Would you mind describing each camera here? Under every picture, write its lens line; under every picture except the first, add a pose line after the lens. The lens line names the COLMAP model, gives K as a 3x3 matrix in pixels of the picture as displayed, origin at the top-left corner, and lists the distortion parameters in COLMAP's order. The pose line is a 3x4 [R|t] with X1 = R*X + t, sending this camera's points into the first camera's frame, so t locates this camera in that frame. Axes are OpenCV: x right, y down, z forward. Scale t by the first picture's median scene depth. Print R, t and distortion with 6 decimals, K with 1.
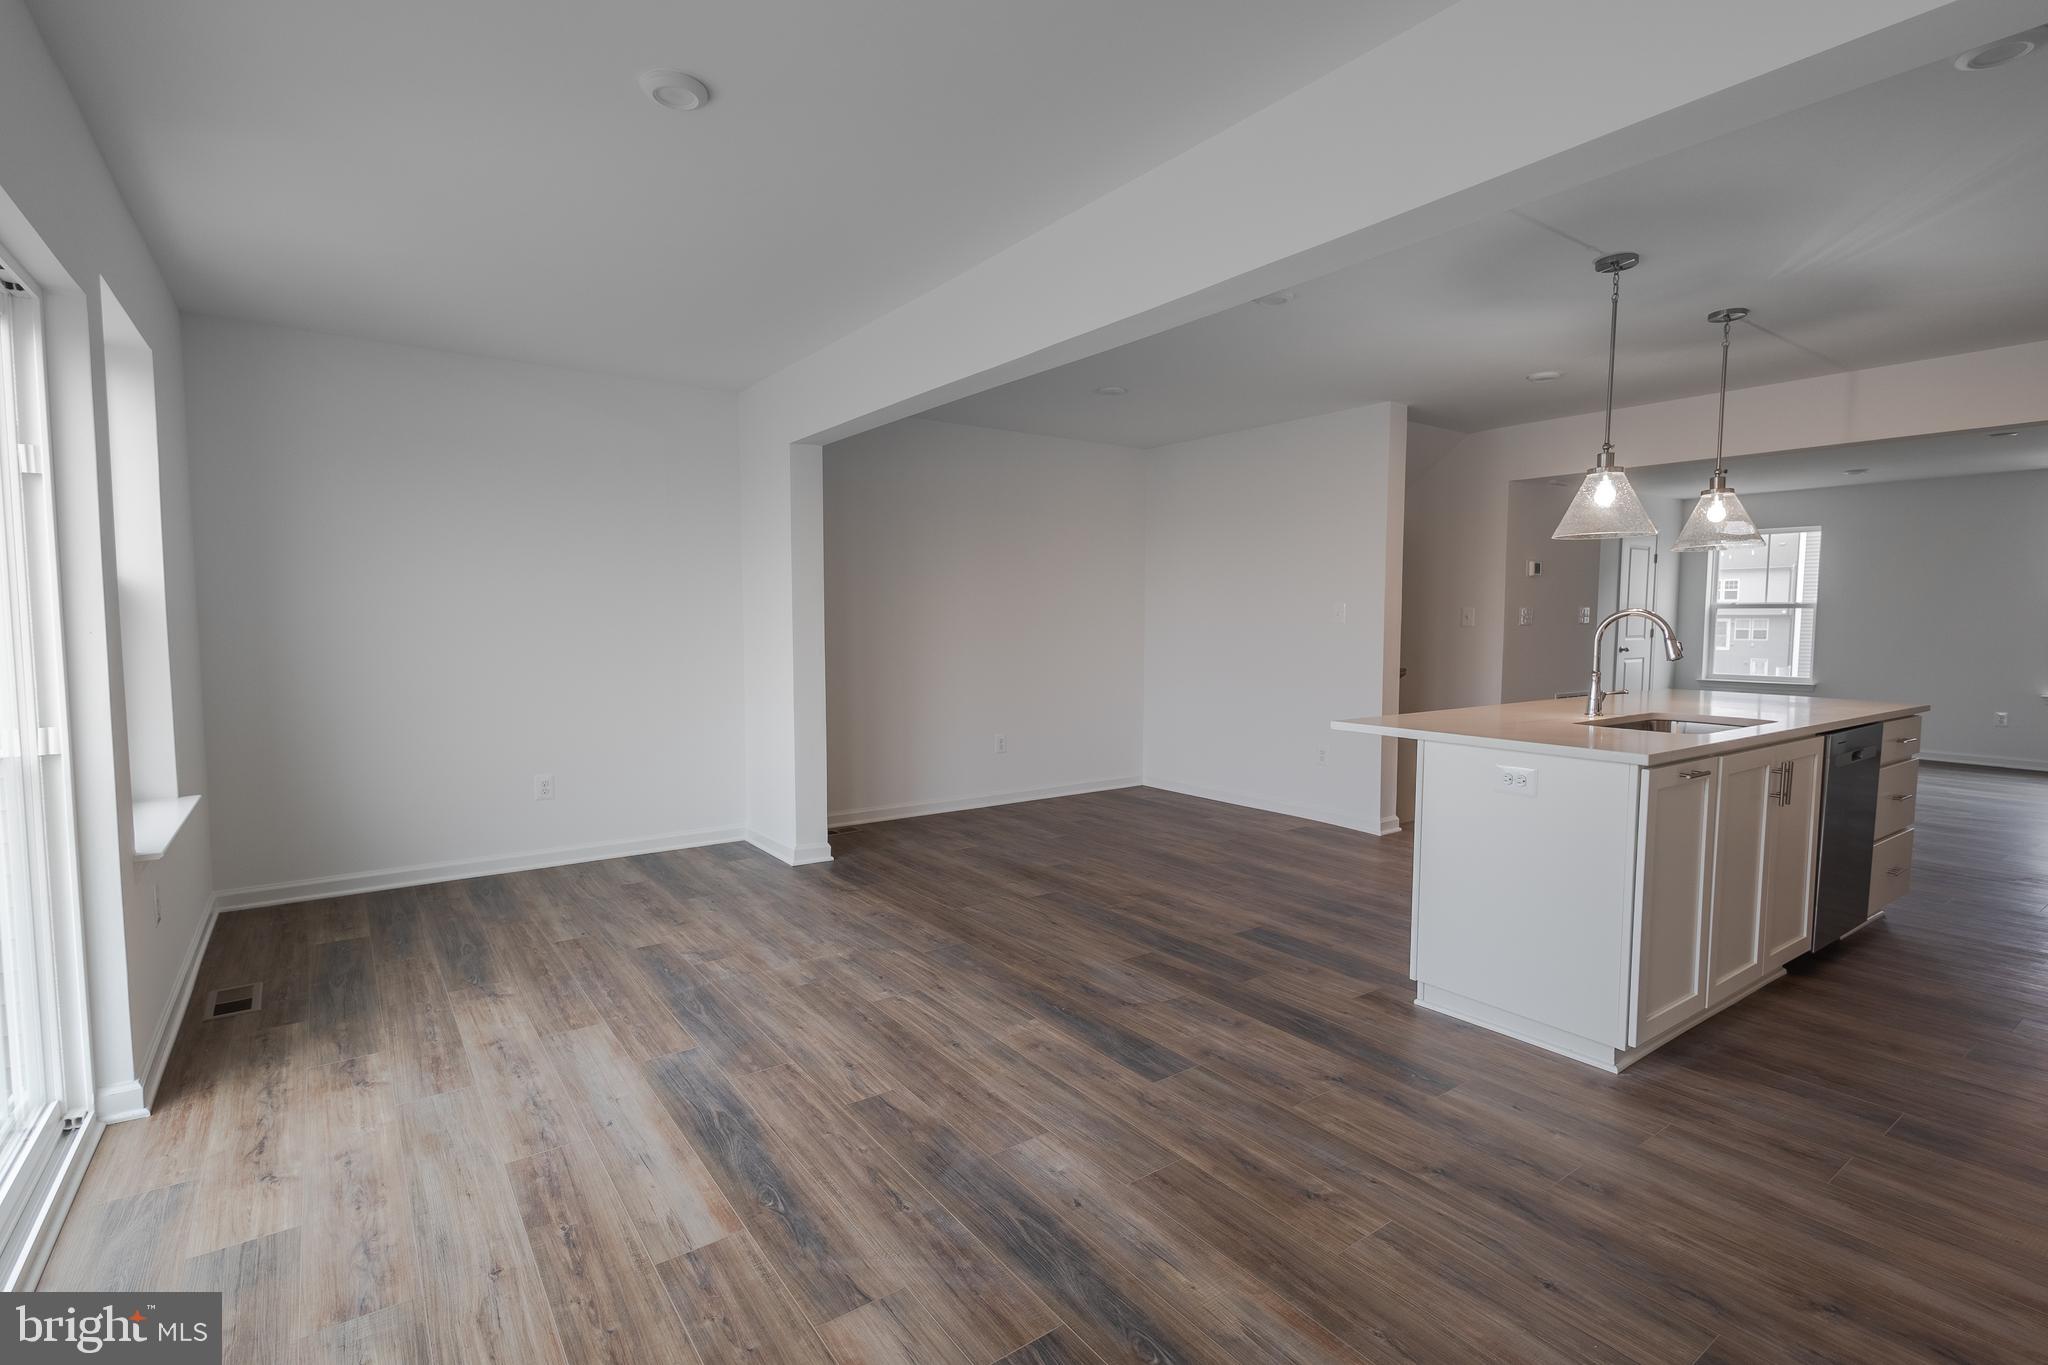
lens RADIAL K [[968.9, 0, 992.0], [0, 968.9, 680.8], [0, 0, 1]] dist [0.001172, -0.000420]
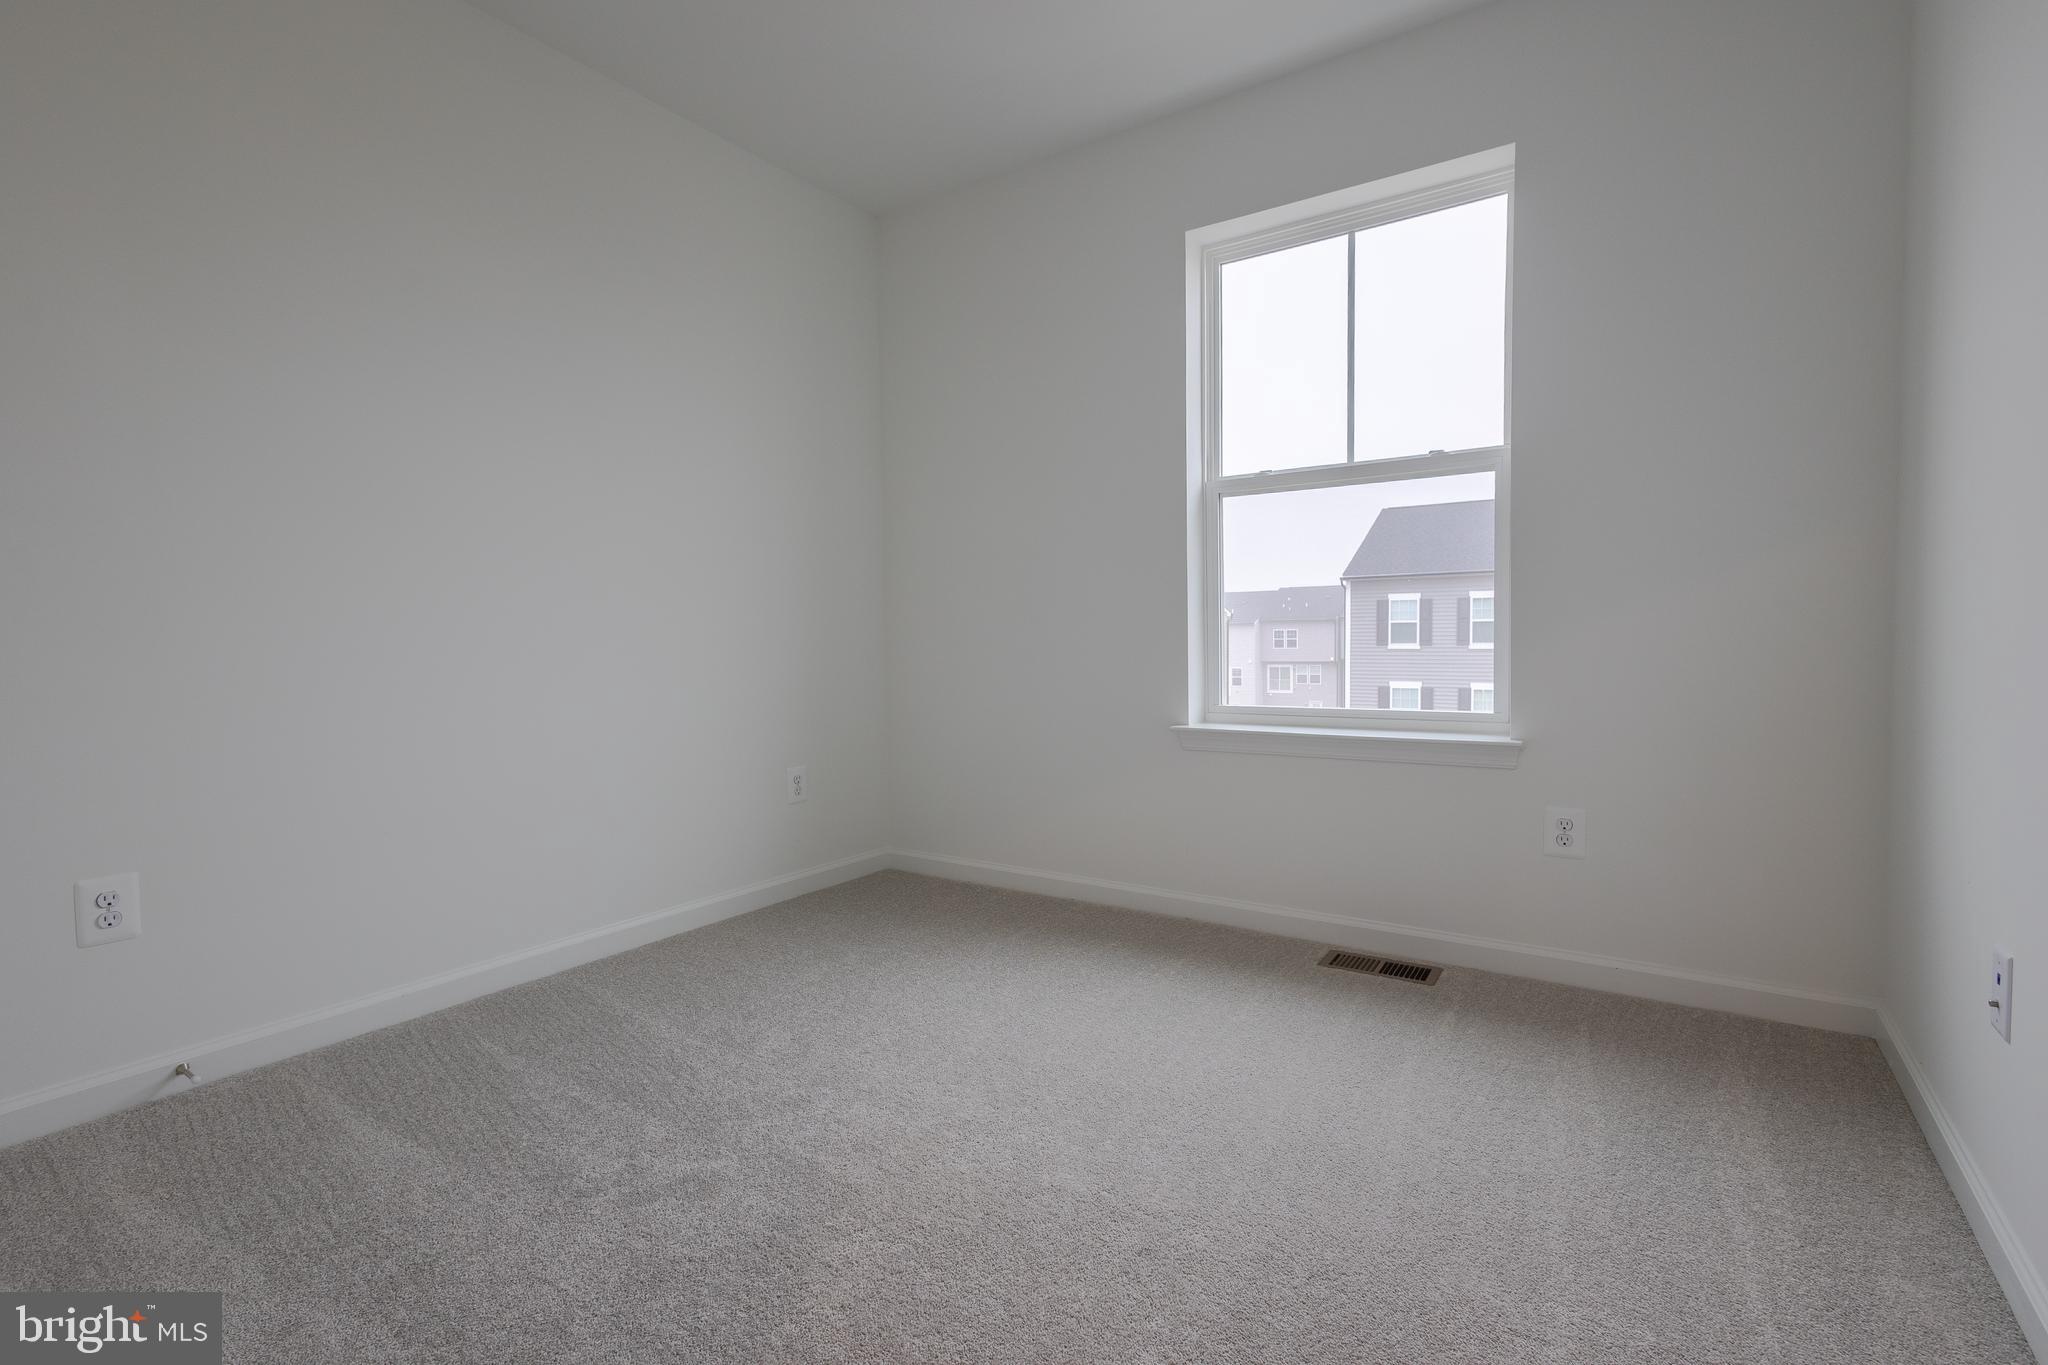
lens RADIAL K [[954.9, 0, 1023.4], [0, 954.9, 671.6], [0, 0, 1]] dist [0.003621, 0.000735]
pose [[0.930778, -0.001156, 0.365584, 1.252053], [0.024220, 0.997993, -0.058507, -0.005753], [-0.364783, 0.063312, 0.928938, 1.614518]]
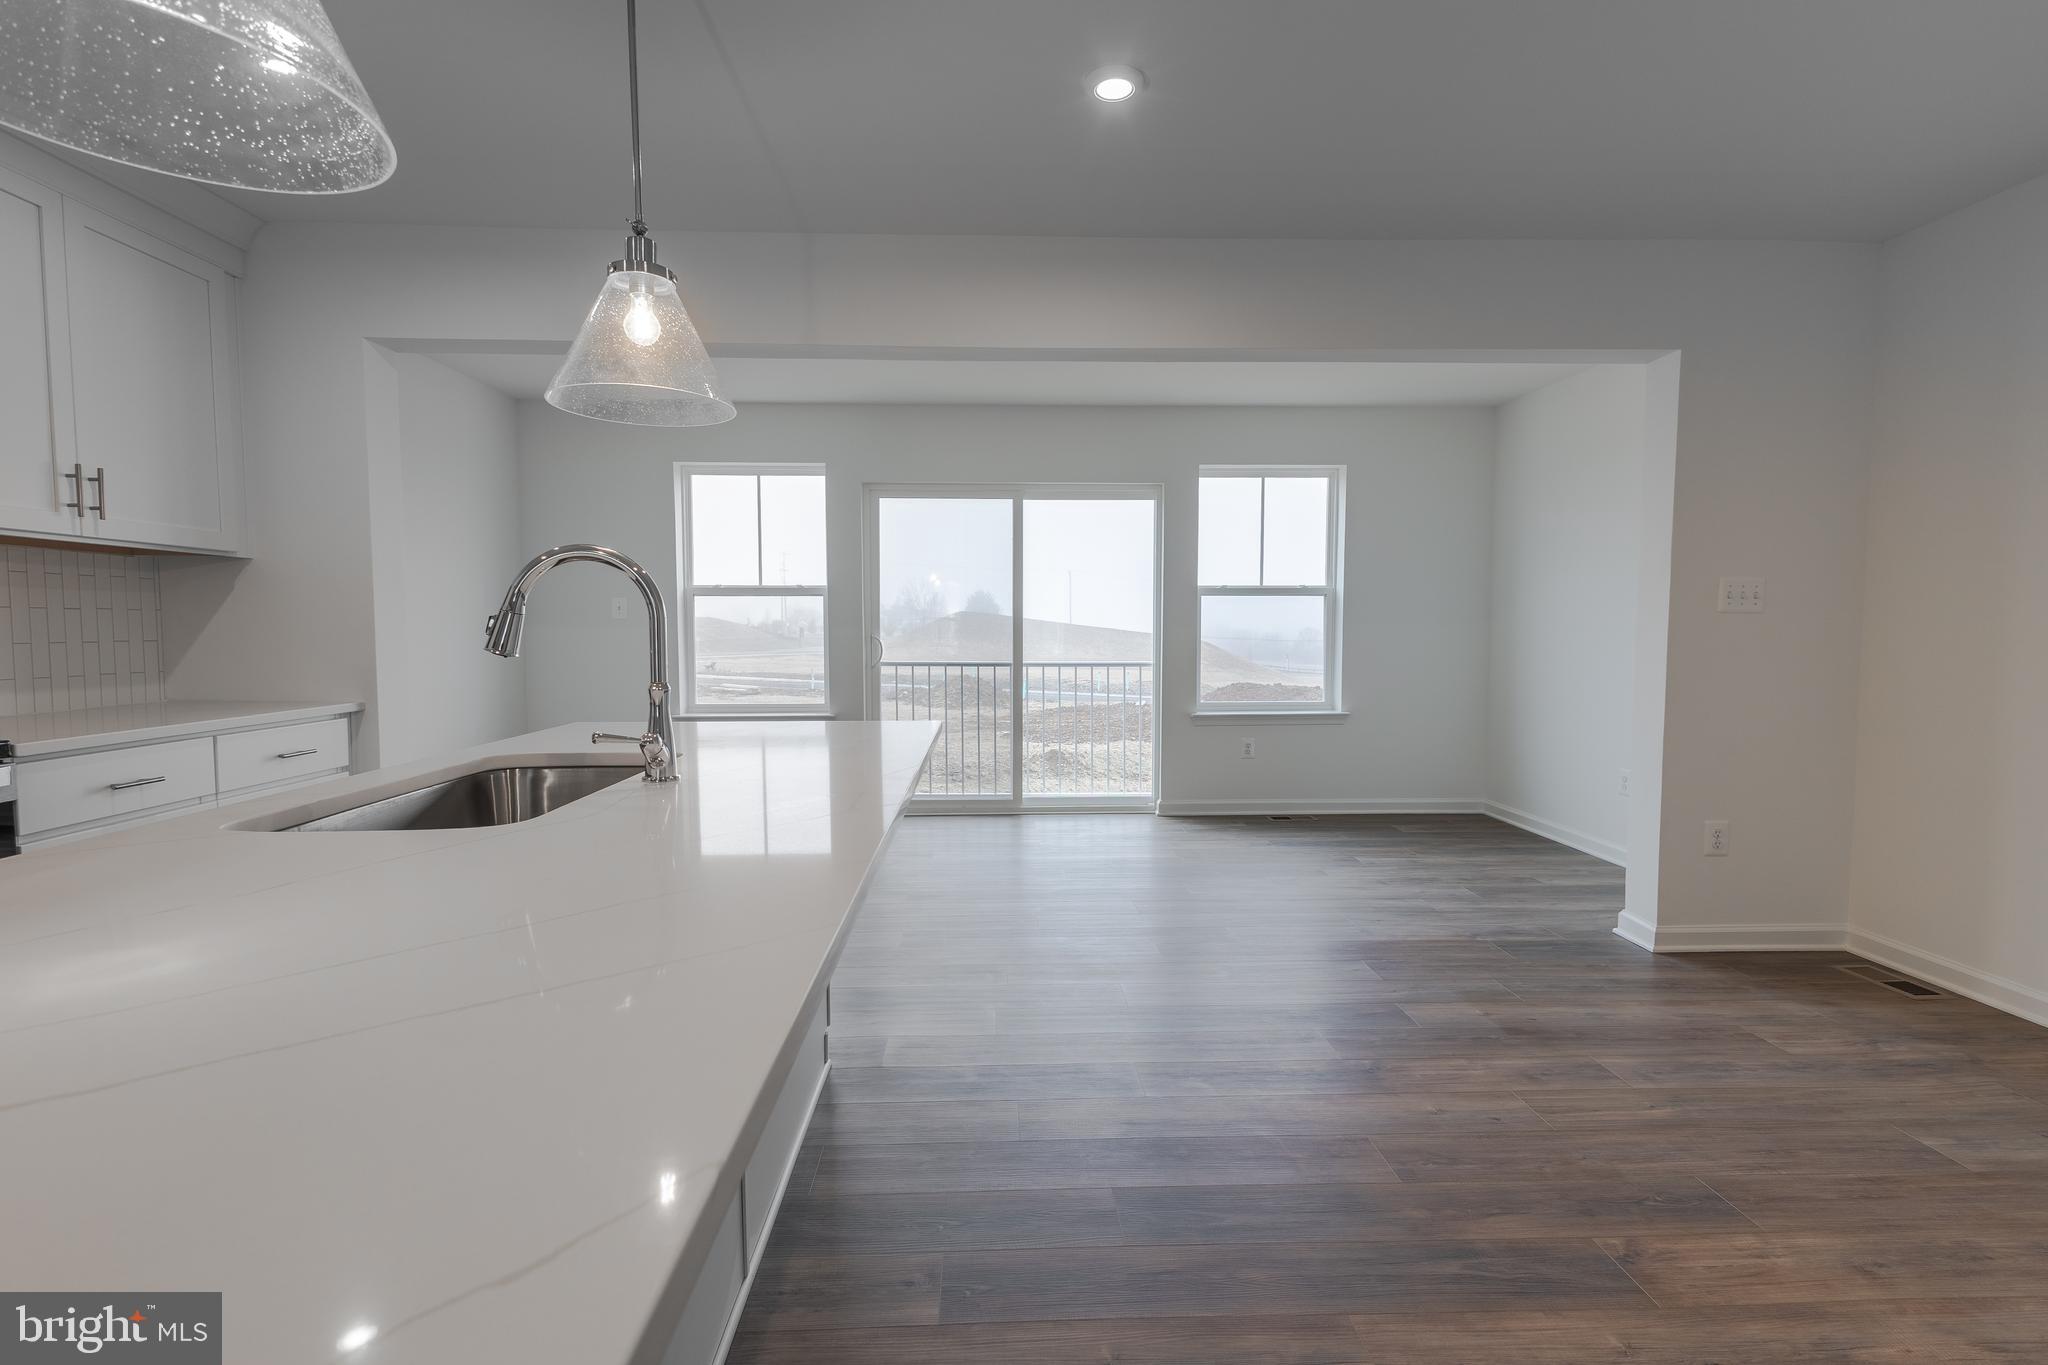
lens RADIAL K [[942.4, 0, 1031.2], [0, 942.4, 680.1], [0, 0, 1]] dist [0.002412, -0.000389]
pose [[-0.545348, 0.046714, -0.836907, 0.675099], [-0.055310, 0.994264, 0.091539, -0.047126], [0.836383, 0.096210, -0.539636, 1.047282]]
